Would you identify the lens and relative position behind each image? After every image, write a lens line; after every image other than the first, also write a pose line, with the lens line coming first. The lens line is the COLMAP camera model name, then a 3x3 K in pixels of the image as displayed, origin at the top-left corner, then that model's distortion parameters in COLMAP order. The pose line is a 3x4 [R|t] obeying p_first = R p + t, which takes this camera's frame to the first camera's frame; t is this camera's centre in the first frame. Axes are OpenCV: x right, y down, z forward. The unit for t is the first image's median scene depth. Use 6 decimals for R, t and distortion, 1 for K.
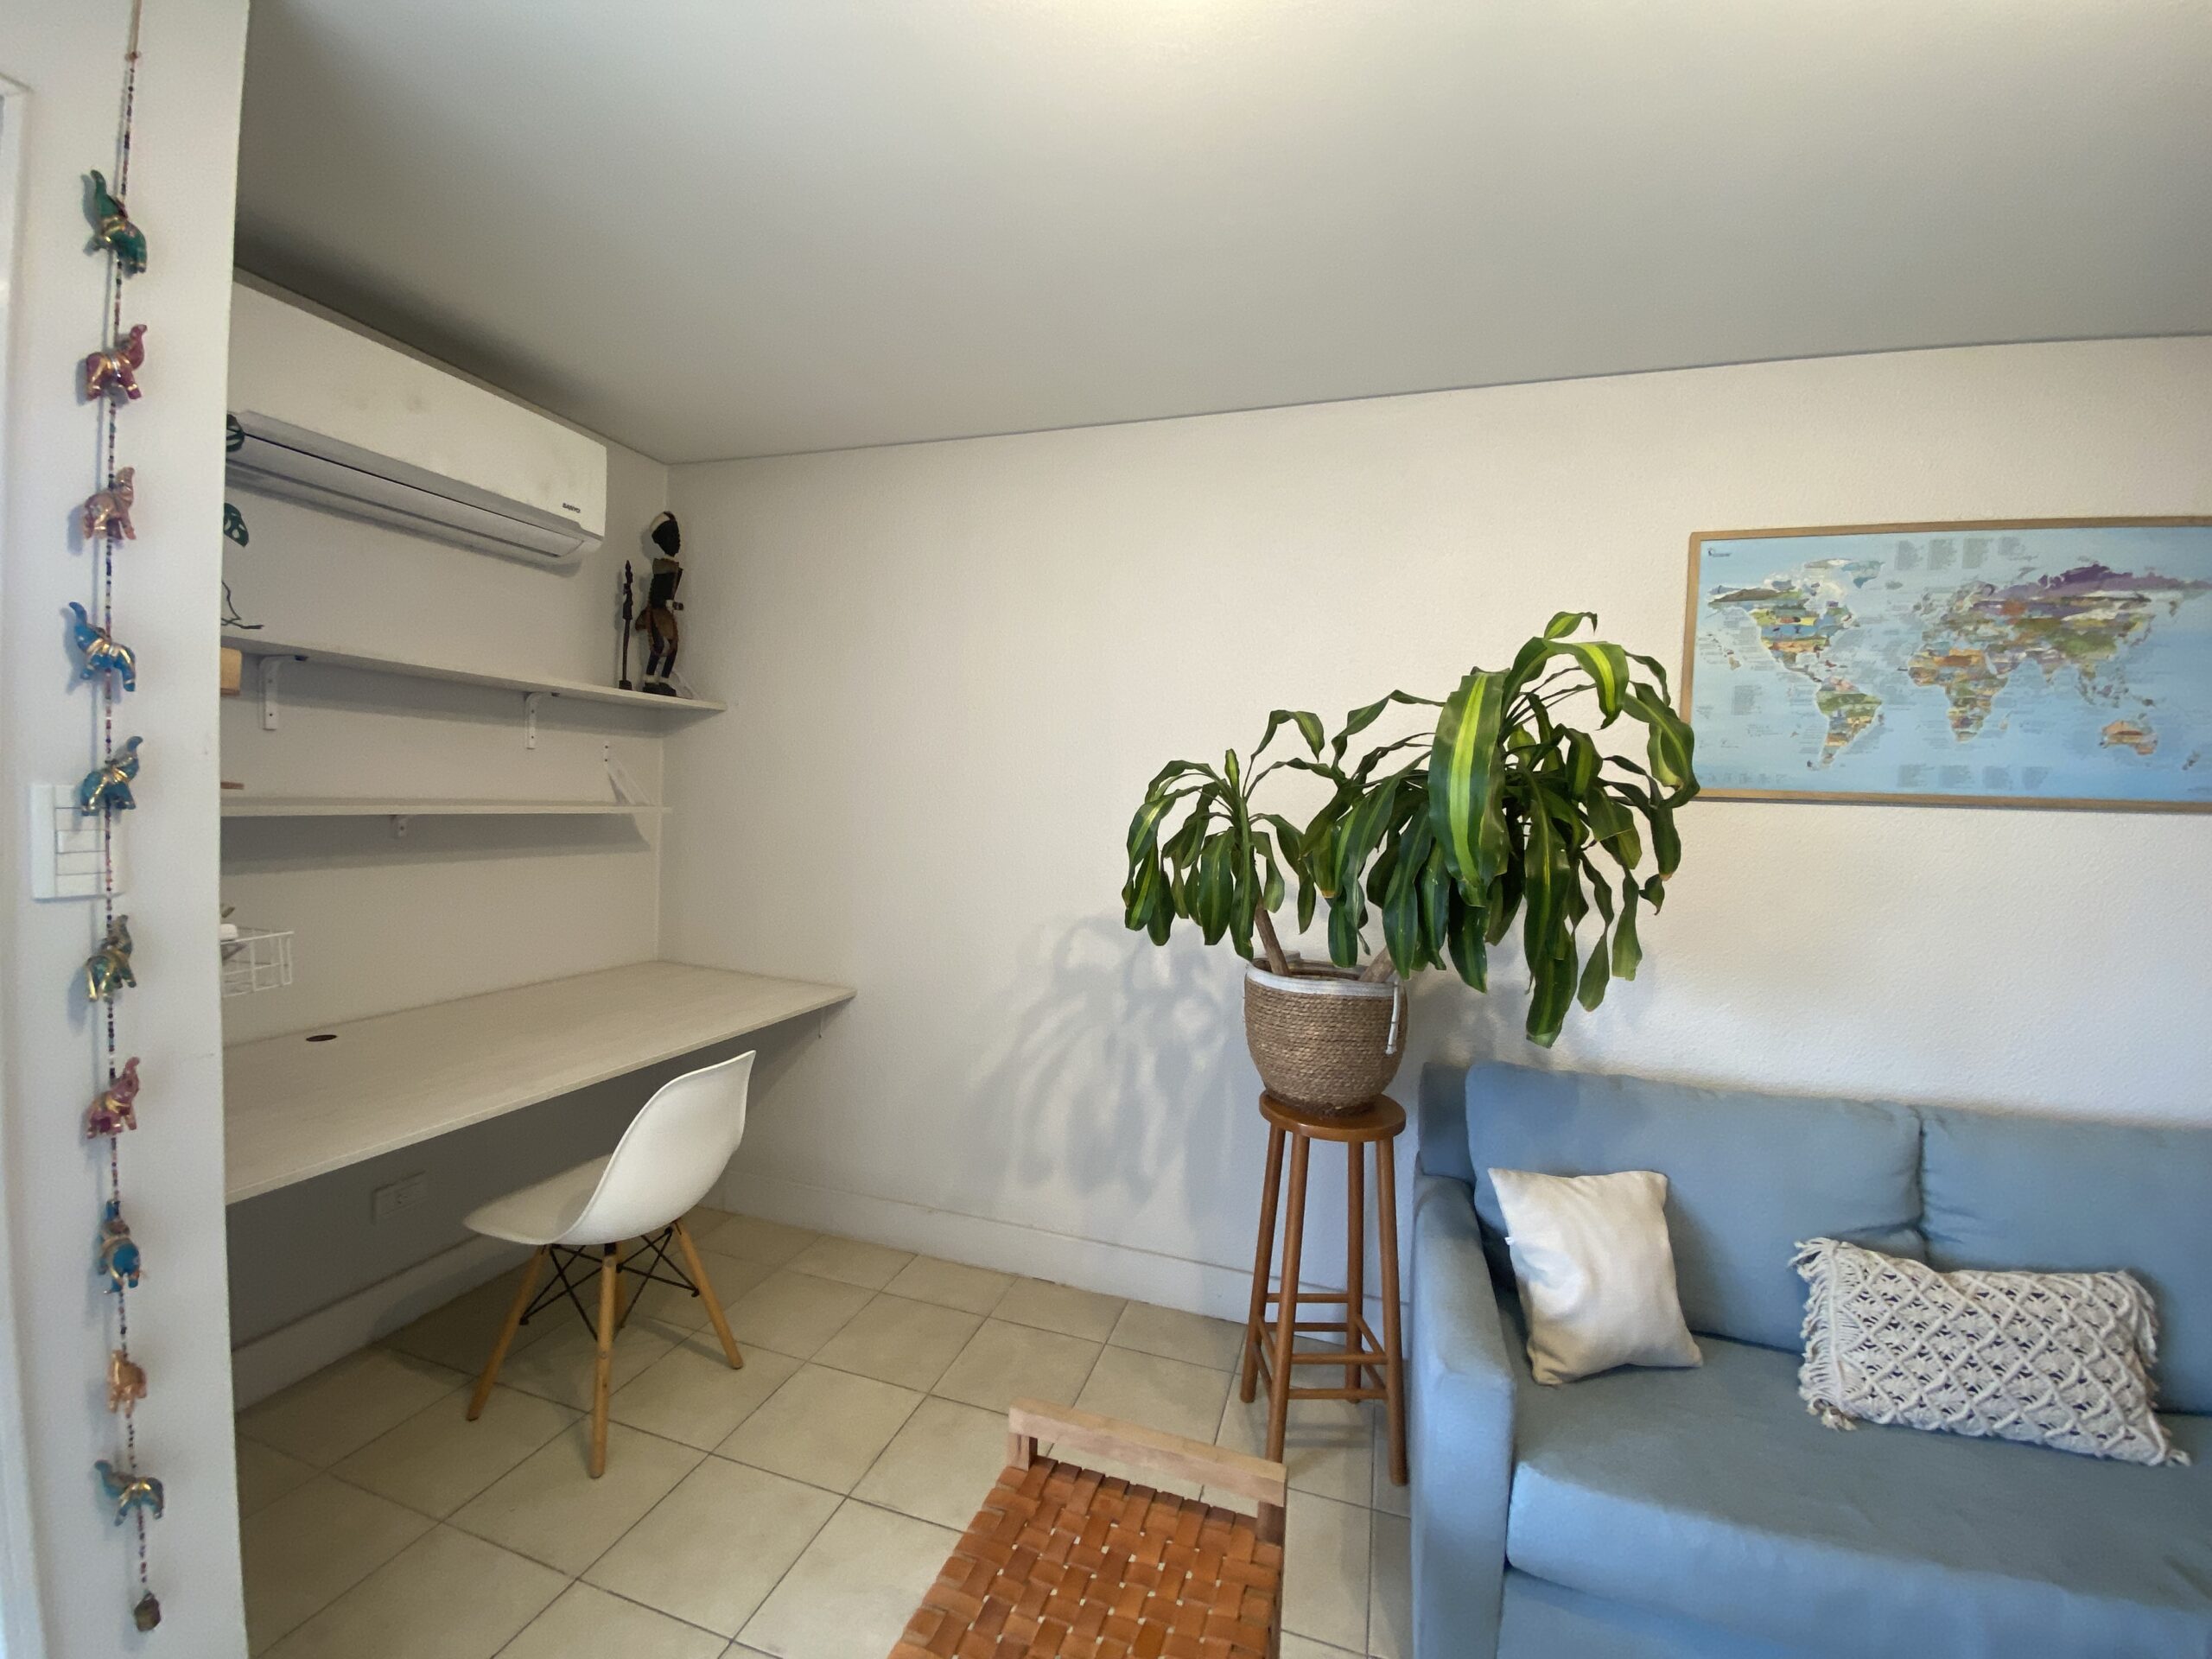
lens RADIAL K [[897.8, 0, 1104.5], [0, 897.8, 829.1], [0, 0, 1]] dist [0.021170, -0.022644]
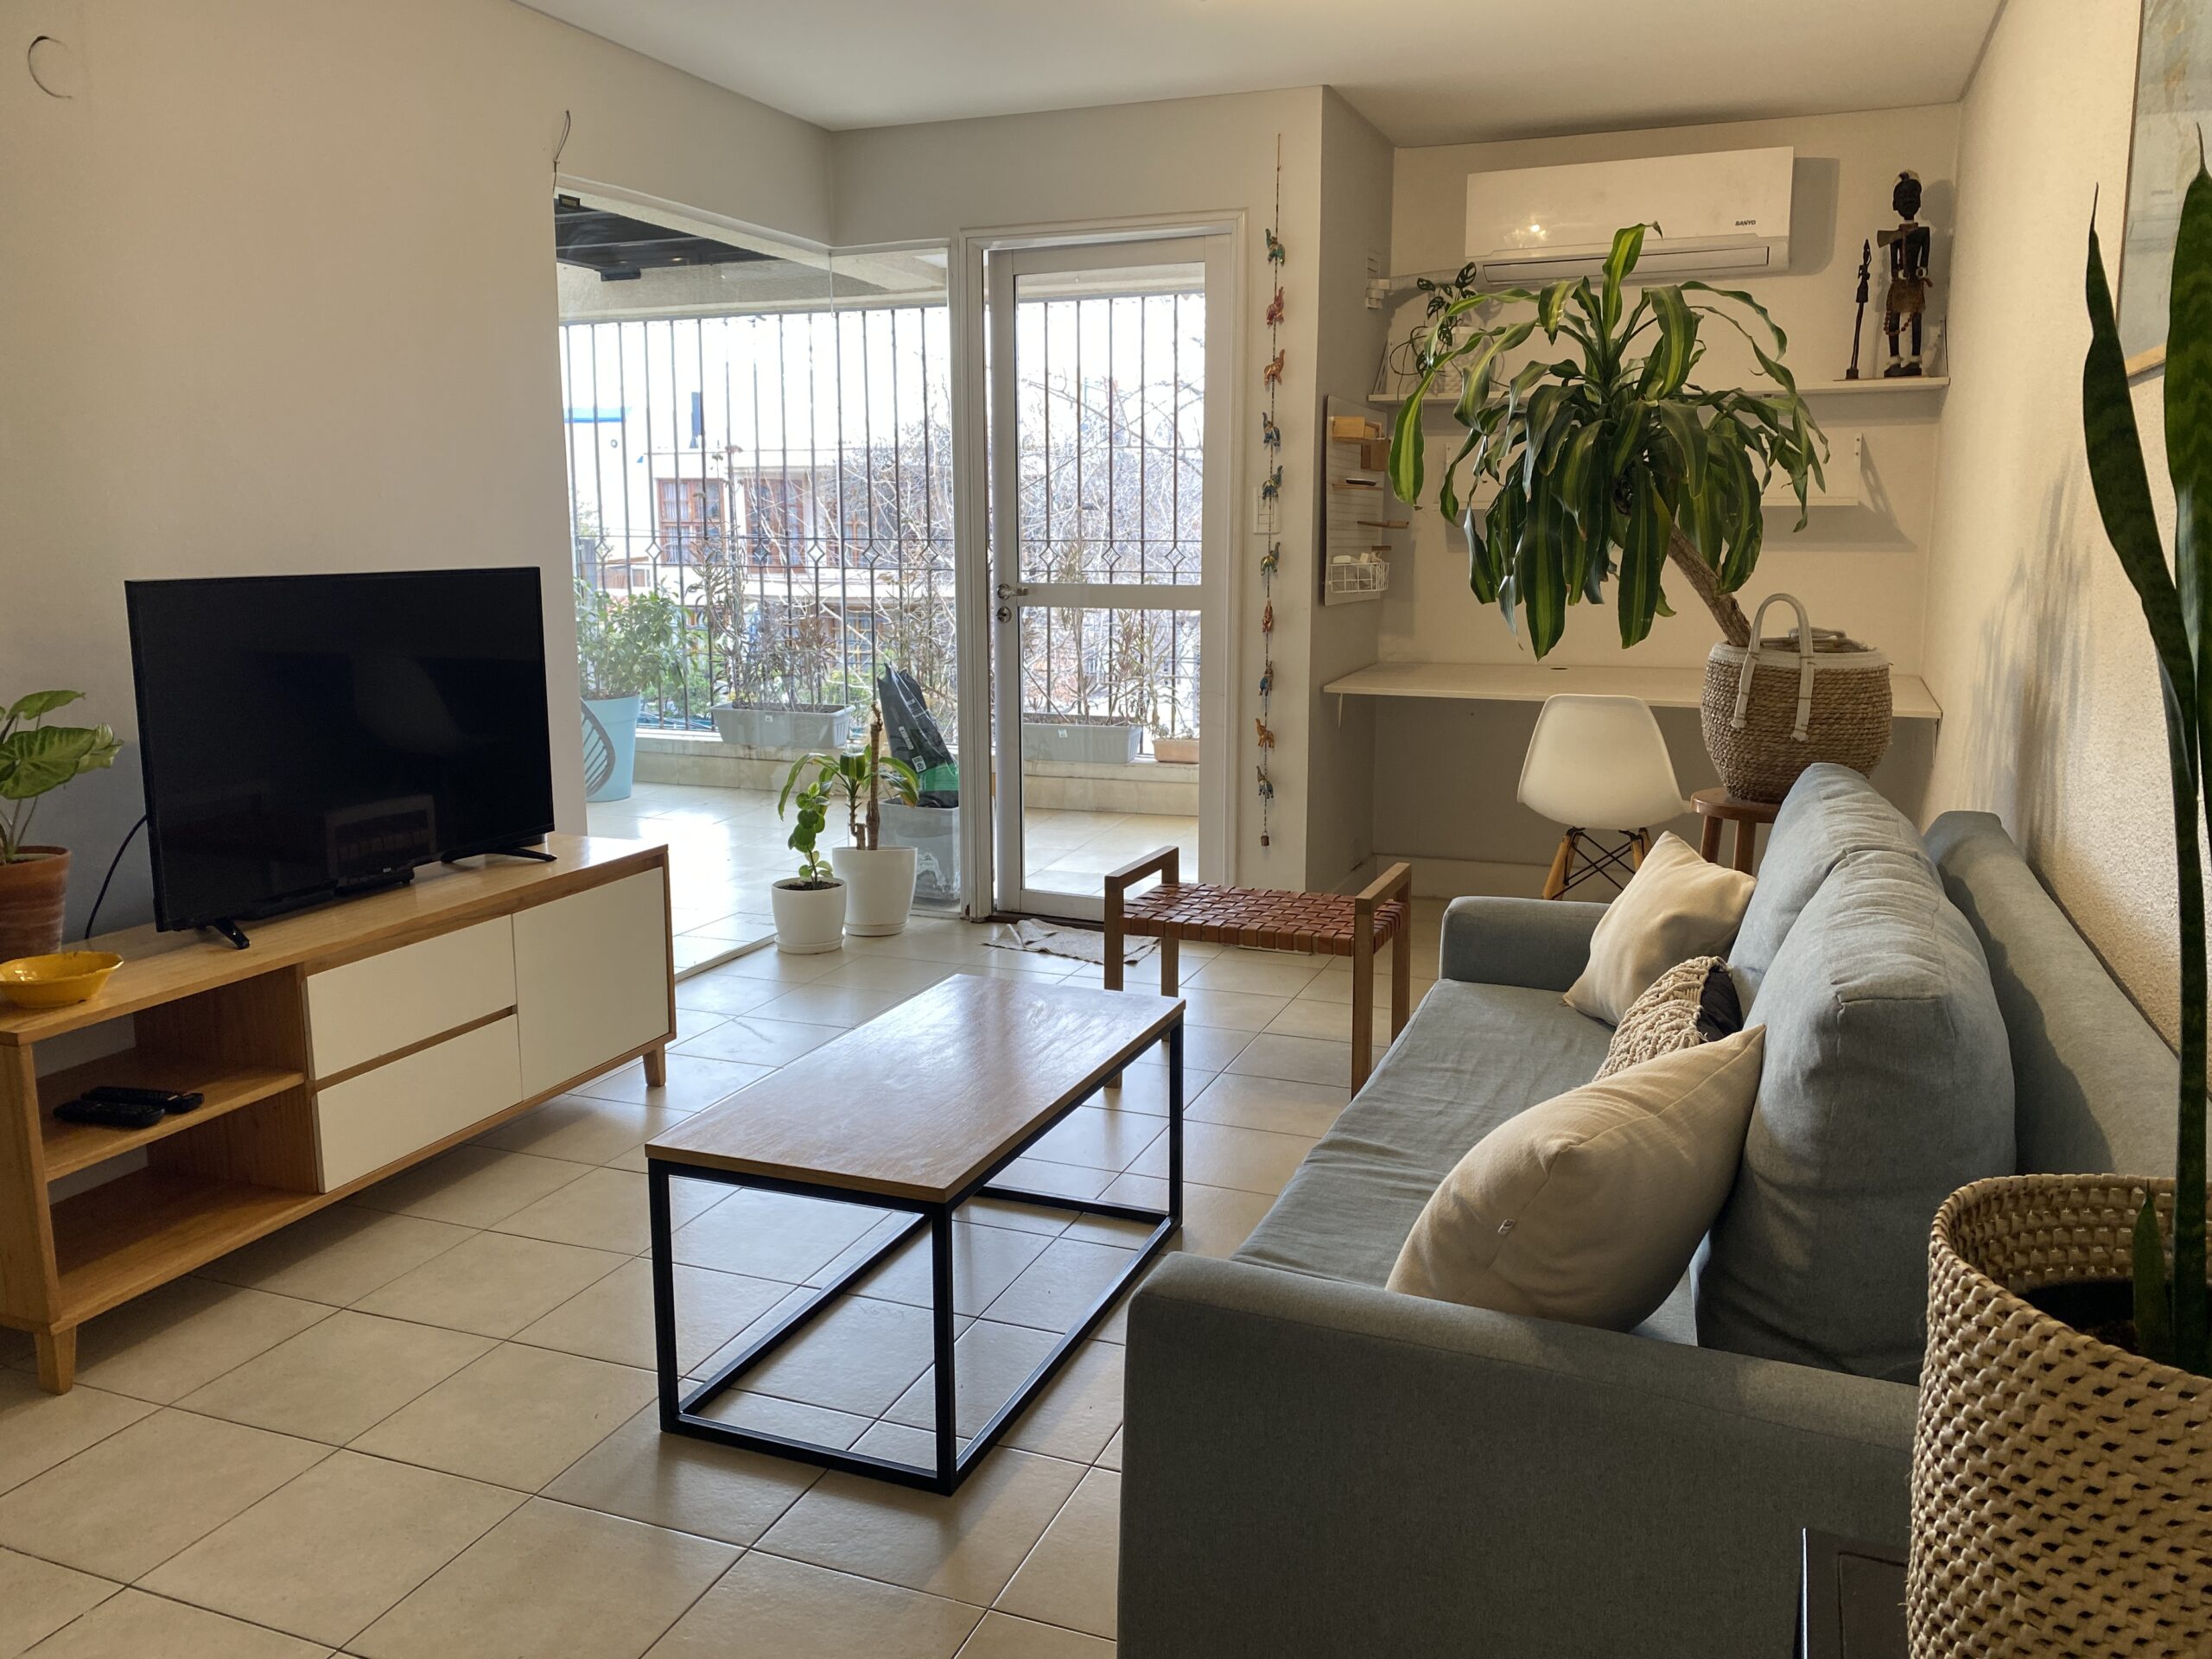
lens RADIAL K [[1675.6, 0, 1112.4], [0, 1675.6, 825.6], [0, 0, 1]] dist [0.068383, -0.101022]
pose [[-0.058881, 0.139615, -0.988454, 2.157127], [-0.034368, 0.989301, 0.141782, 0.138879], [0.997673, 0.042320, -0.053452, 0.510976]]
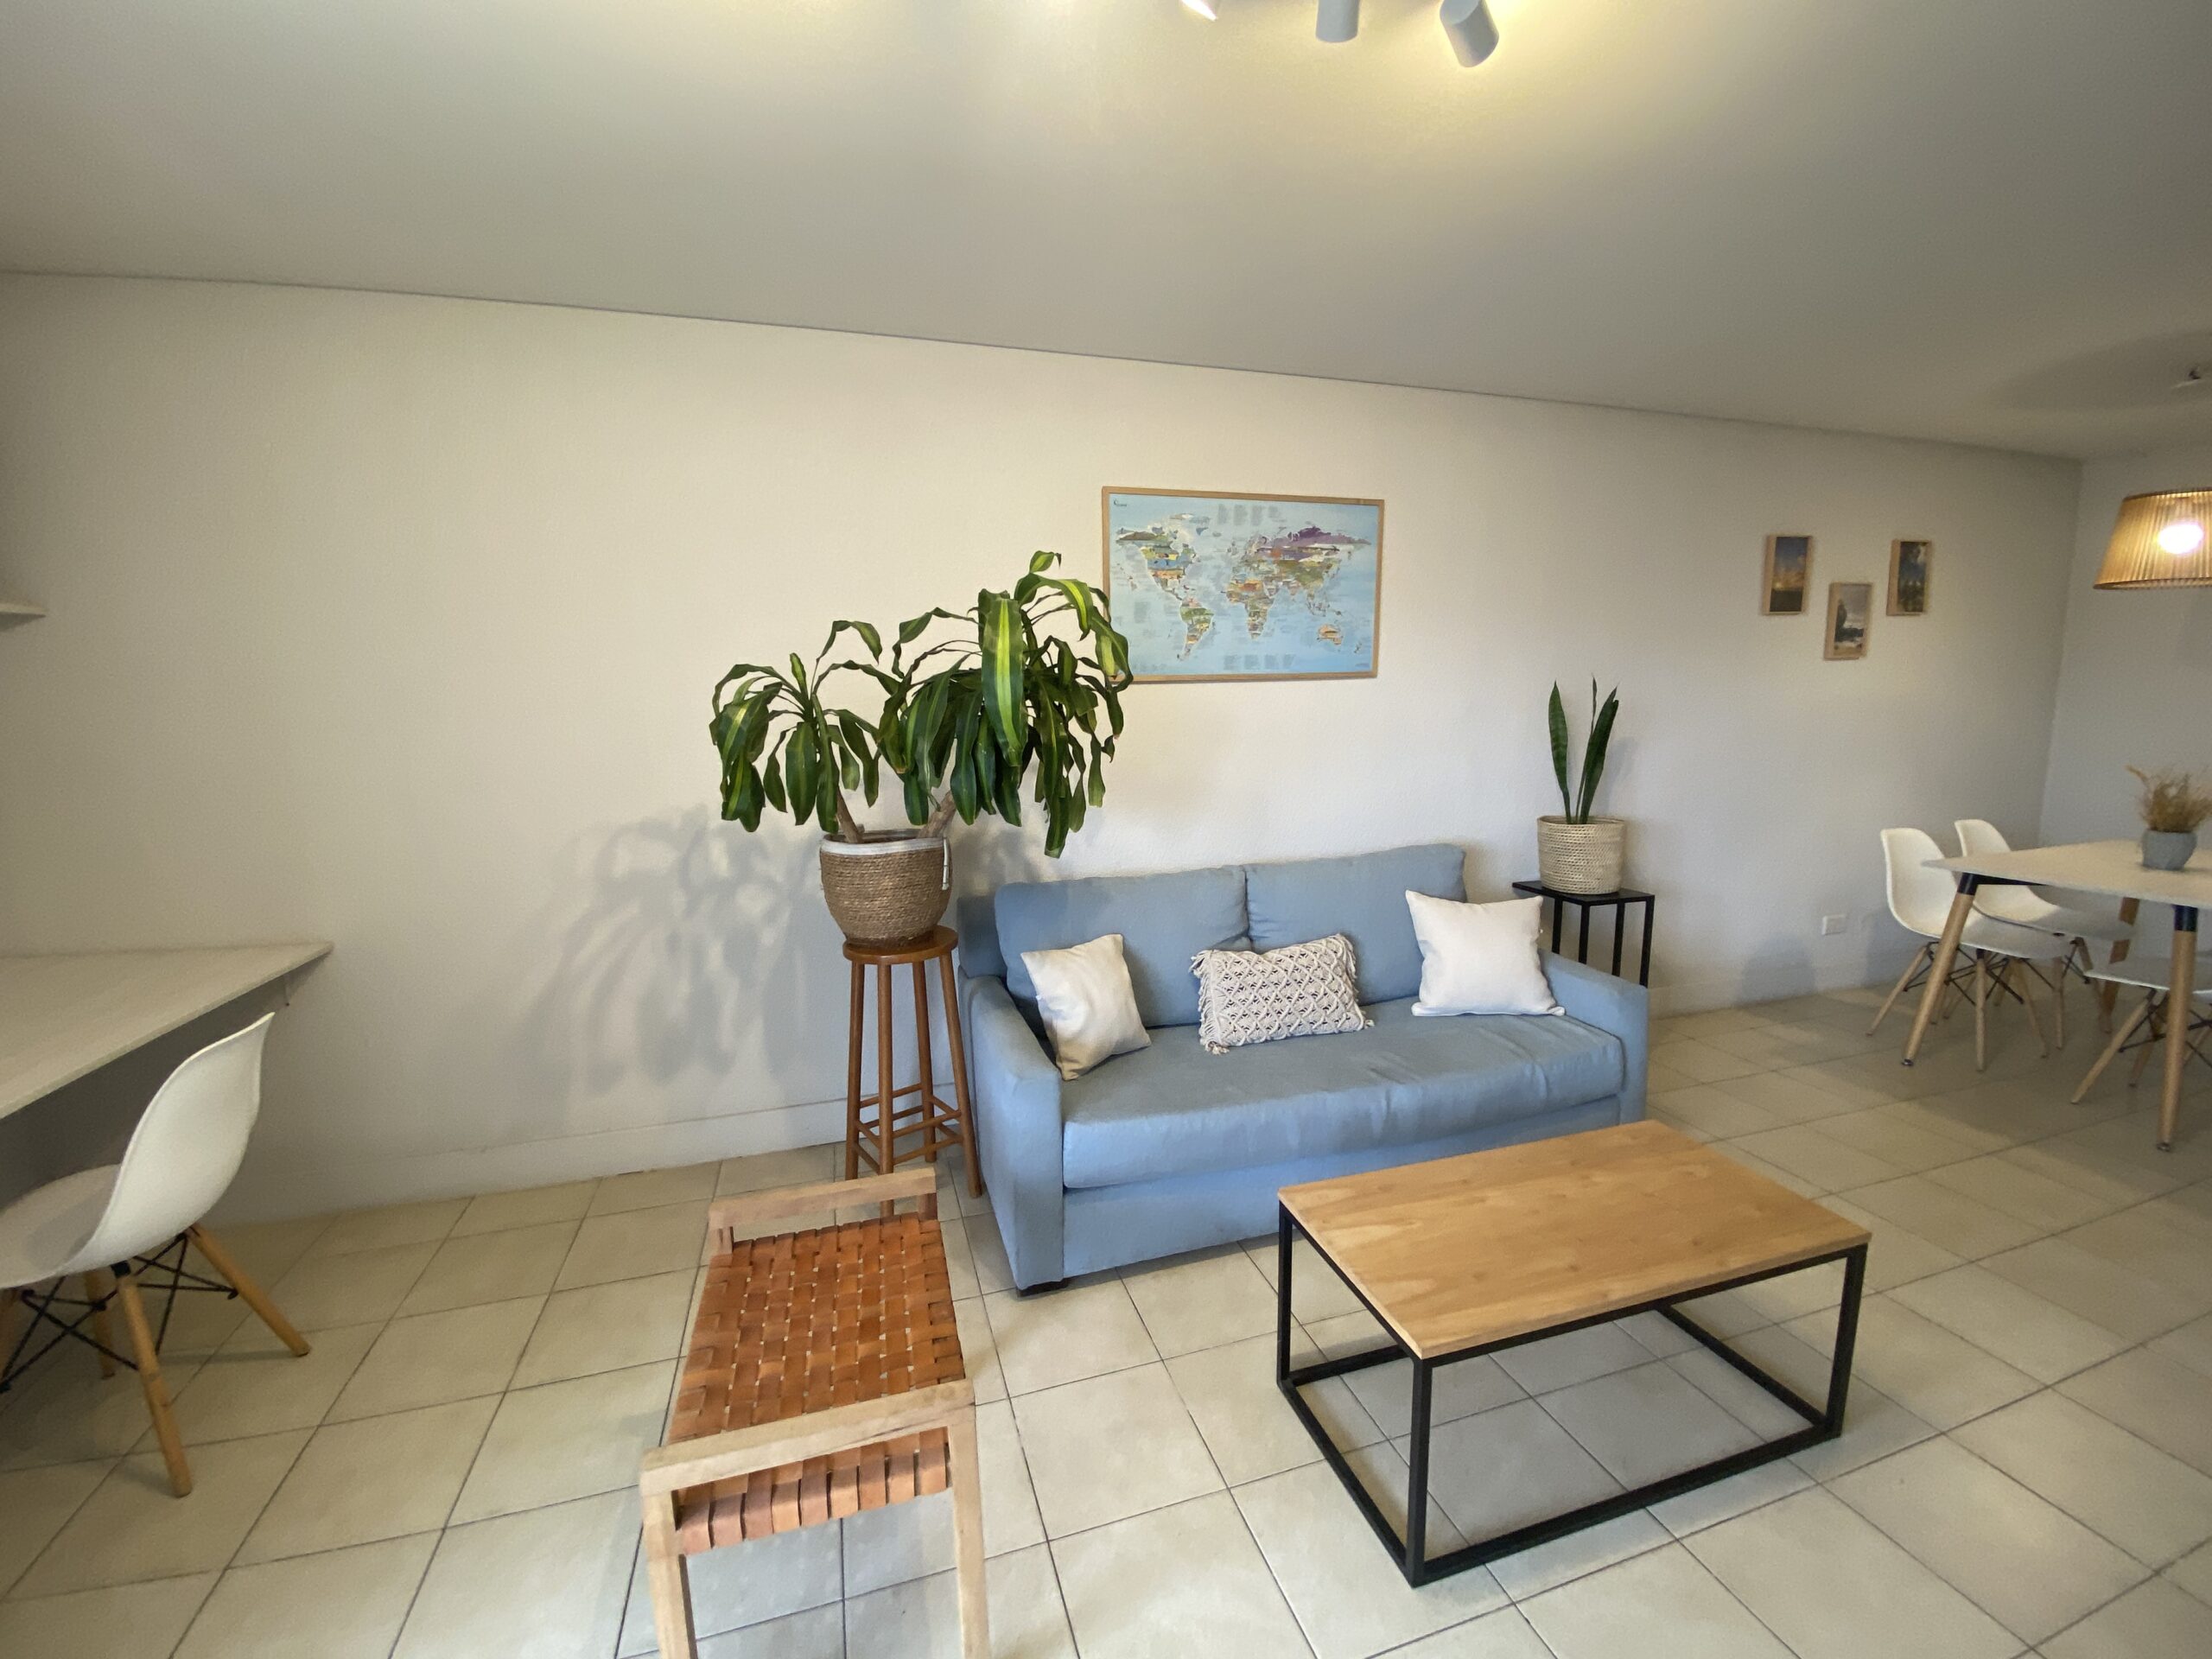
lens RADIAL K [[897.9, 0, 1110.6], [0, 897.9, 843.0], [0, 0, 1]] dist [0.075460, -0.000017]
pose [[0.818188, -0.142581, 0.556991, -0.226838], [0.067001, 0.985807, 0.153930, -0.004437], [-0.571034, -0.088624, 0.816129, -0.224252]]
